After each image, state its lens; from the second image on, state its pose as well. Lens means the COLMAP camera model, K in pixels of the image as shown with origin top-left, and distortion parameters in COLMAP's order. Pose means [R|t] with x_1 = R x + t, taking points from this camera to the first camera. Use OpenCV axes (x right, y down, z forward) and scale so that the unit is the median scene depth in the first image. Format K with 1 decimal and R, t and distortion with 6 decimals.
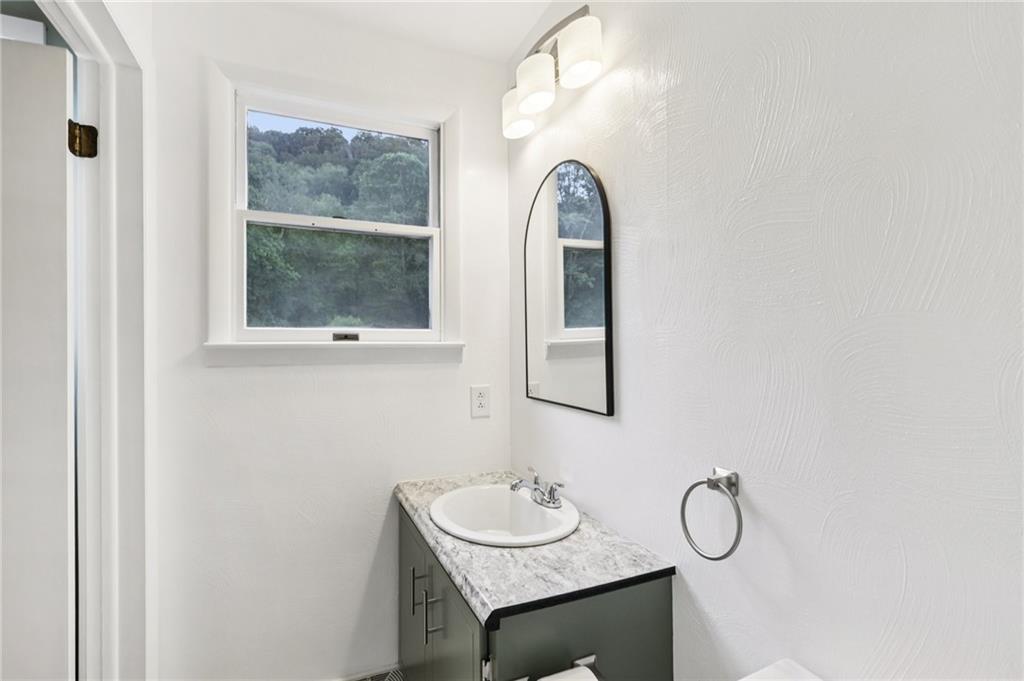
lens RADIAL K [[493.6, 0, 515.5], [0, 493.6, 340.3], [0, 0, 1]] dist [0.001944, 0.000108]
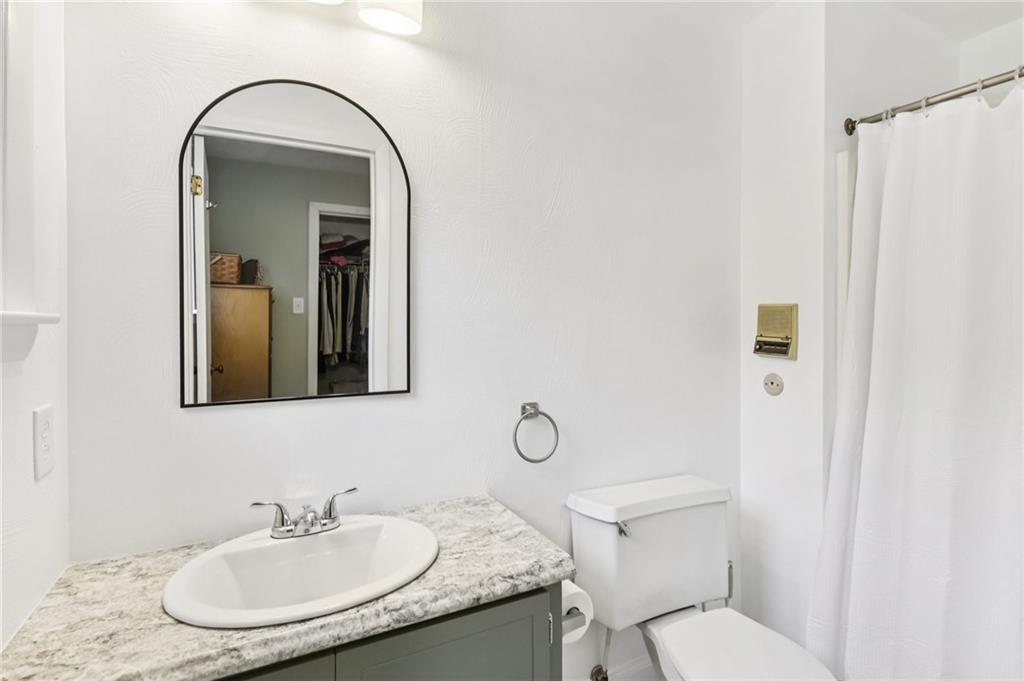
lens RADIAL K [[493.6, 0, 513.1], [0, 493.6, 337.0], [0, 0, 1]] dist [0.001944, 0.000108]
pose [[-0.063002, -0.013741, 0.997919, -0.901017], [-0.004197, 0.999900, 0.013504, 0.030673], [-0.998005, -0.003338, -0.063053, 0.956167]]
